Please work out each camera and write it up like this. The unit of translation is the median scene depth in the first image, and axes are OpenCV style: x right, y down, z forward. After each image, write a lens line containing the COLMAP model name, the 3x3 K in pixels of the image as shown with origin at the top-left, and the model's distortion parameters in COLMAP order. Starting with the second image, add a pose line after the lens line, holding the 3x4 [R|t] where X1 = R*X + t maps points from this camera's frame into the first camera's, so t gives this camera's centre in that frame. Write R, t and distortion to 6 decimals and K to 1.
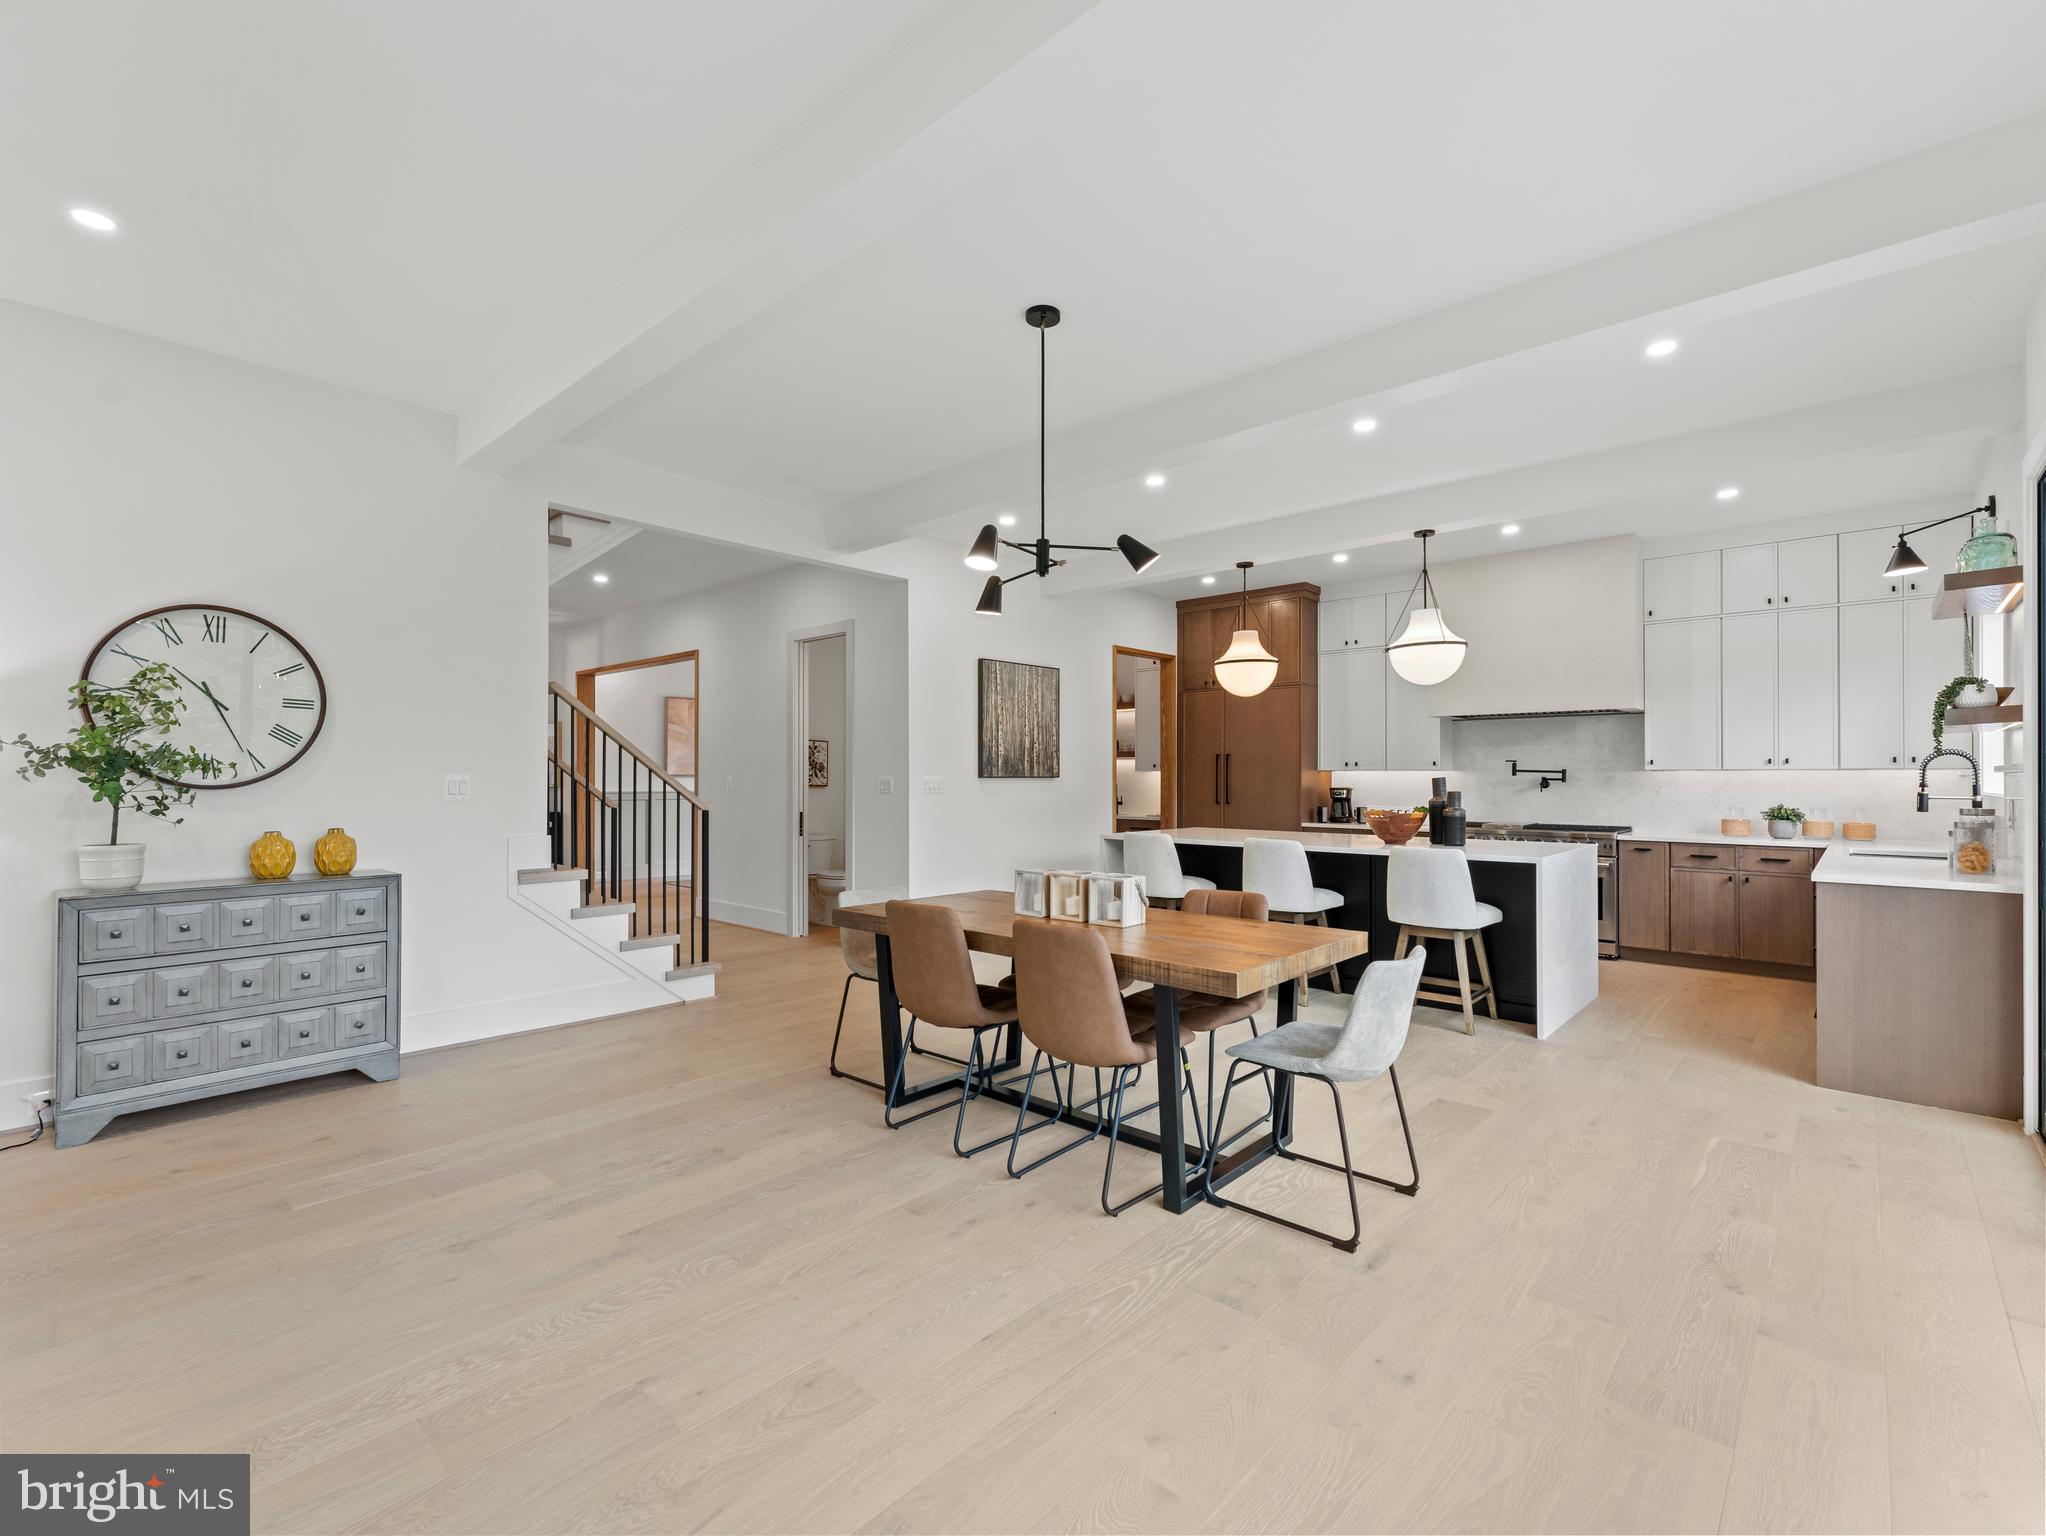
lens RADIAL K [[918.4, 0, 1023.6], [0, 918.4, 773.3], [0, 0, 1]] dist [0.002164, -0.000971]
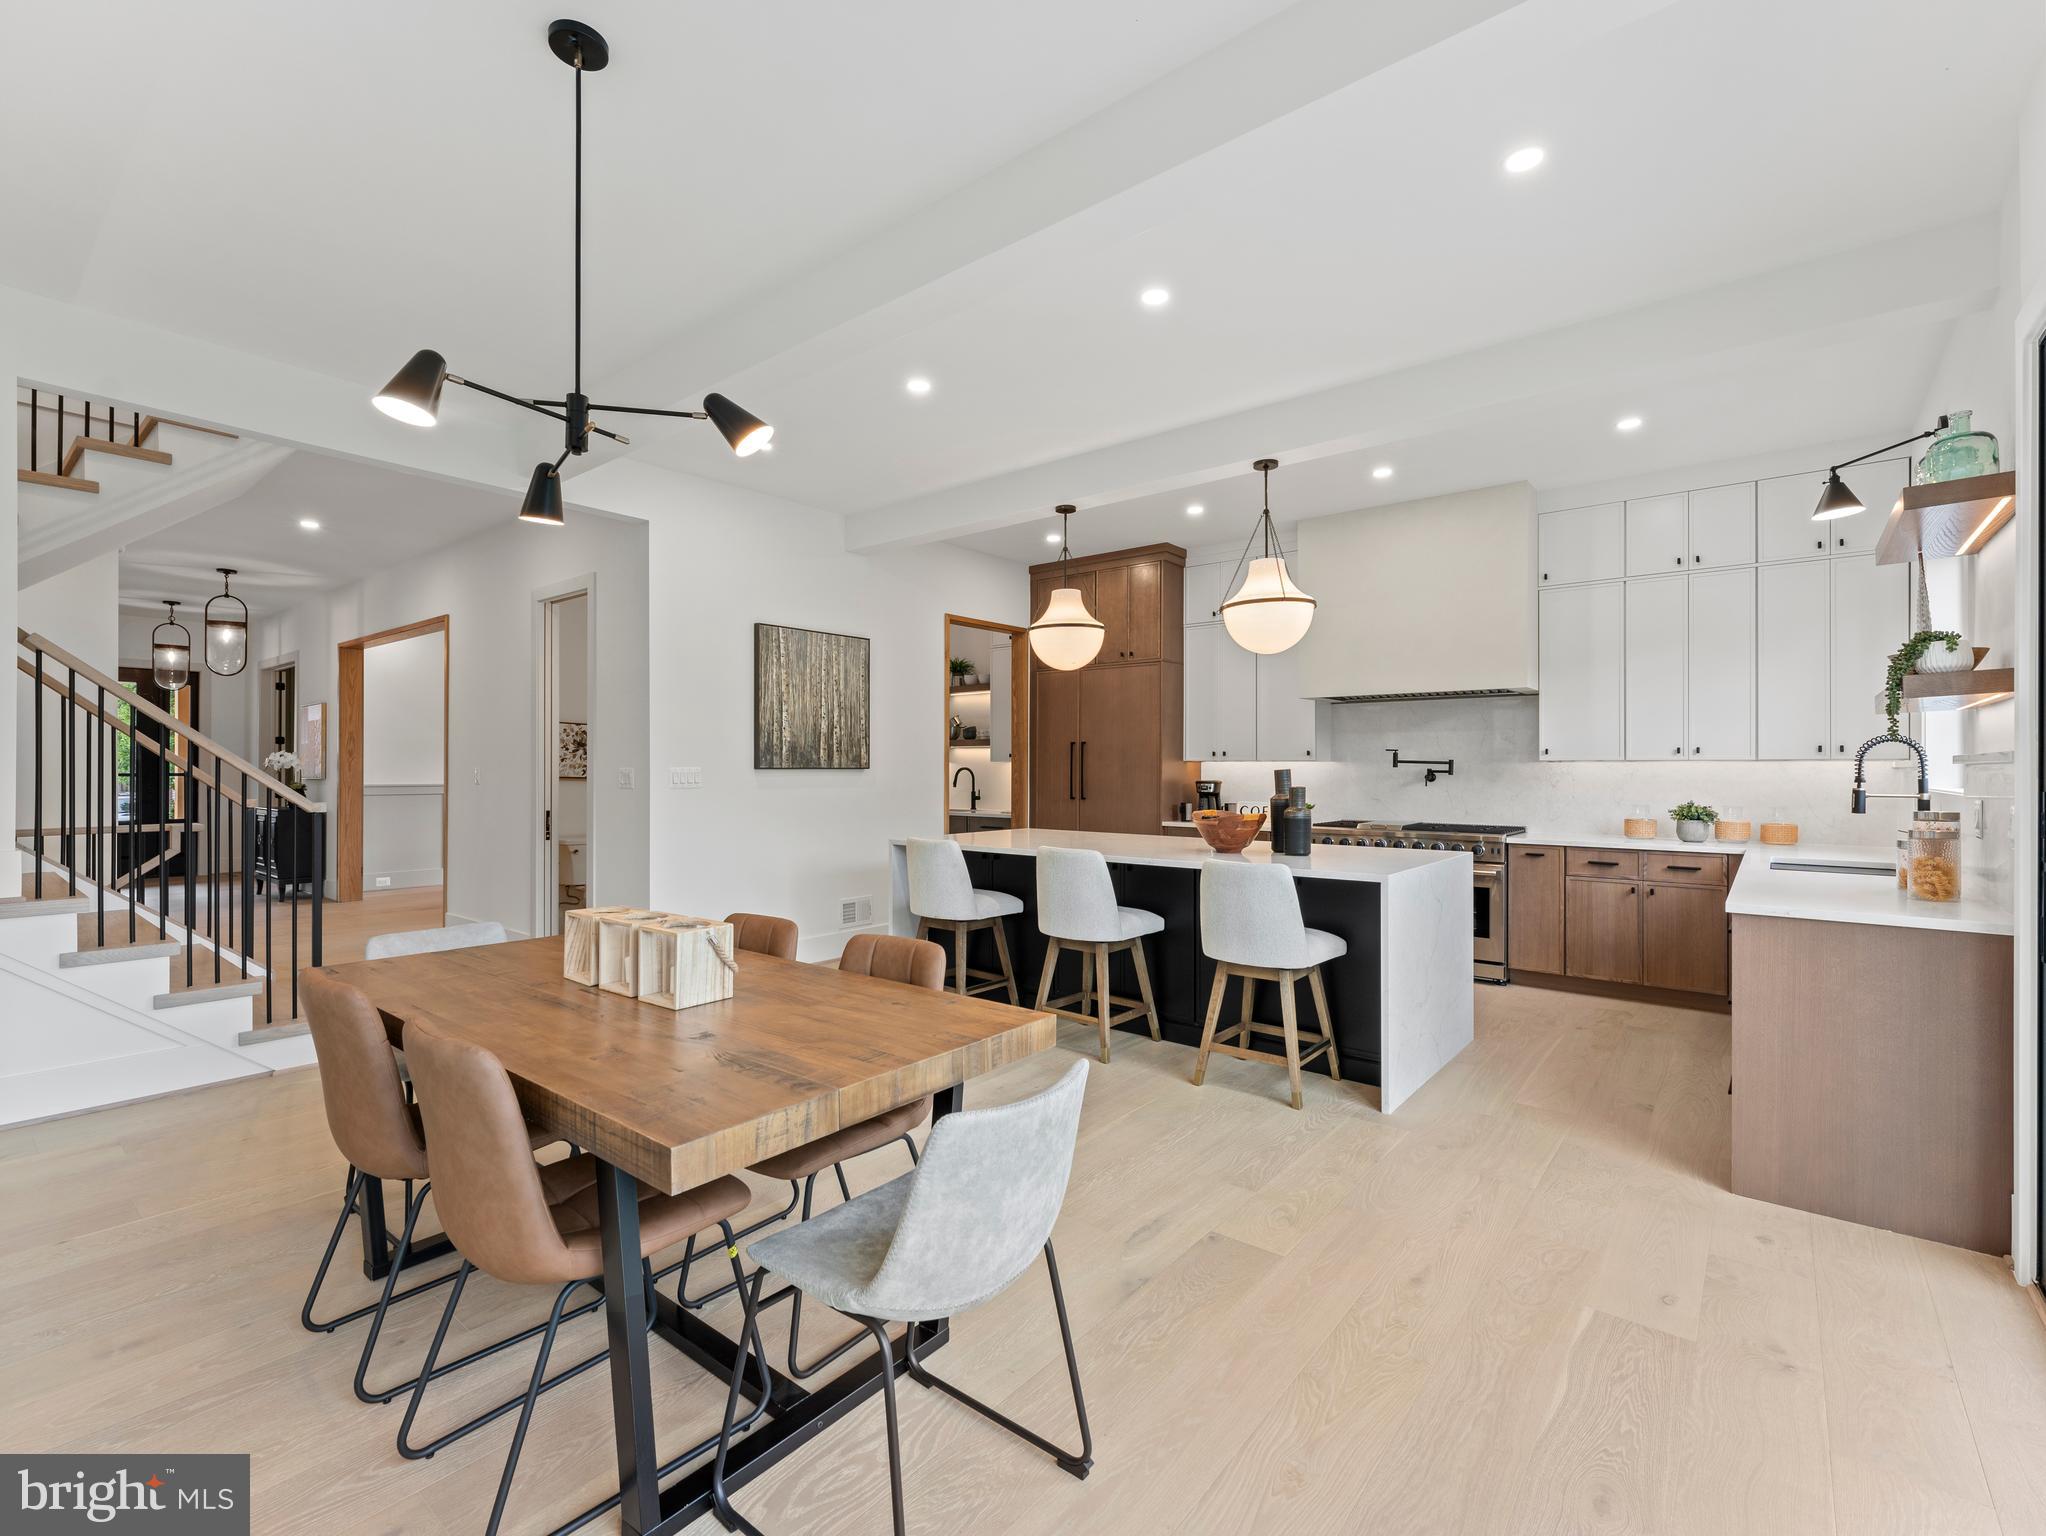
lens RADIAL K [[918.4, 0, 1025.2], [0, 918.4, 766.0], [0, 0, 1]] dist [0.002164, -0.000971]
pose [[0.998324, 0.001278, 0.057850, 0.173045], [-0.001387, 0.999997, 0.001848, 0.000372], [-0.057847, -0.001925, 0.998324, 0.202640]]
